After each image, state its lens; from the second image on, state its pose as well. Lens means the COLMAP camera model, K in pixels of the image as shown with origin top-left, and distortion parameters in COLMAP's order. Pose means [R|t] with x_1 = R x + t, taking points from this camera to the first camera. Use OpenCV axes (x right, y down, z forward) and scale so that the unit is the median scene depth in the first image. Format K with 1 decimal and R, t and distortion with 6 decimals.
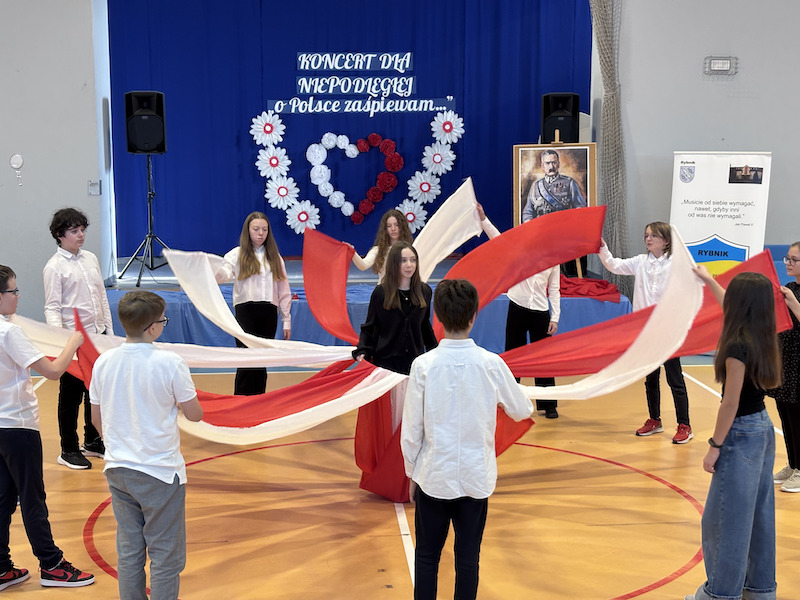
lens RADIAL K [[1302.6, 0, 401.8], [0, 1302.6, 301.1], [0, 0, 1]] dist [0.202080, 0.000000]
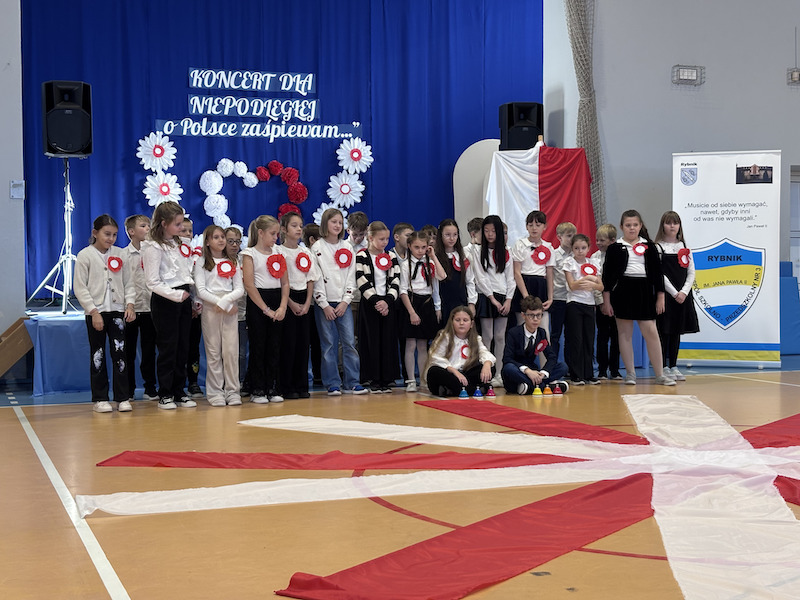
lens RADIAL K [[1302.6, 0, 401.2], [0, 1302.6, 299.9], [0, 0, 1]] dist [0.202080, 0.000000]
pose [[0.960696, -0.012779, 0.277308, -0.189055], [0.041225, 0.994431, -0.096992, 0.057623], [-0.274524, 0.104612, 0.955873, 0.128981]]
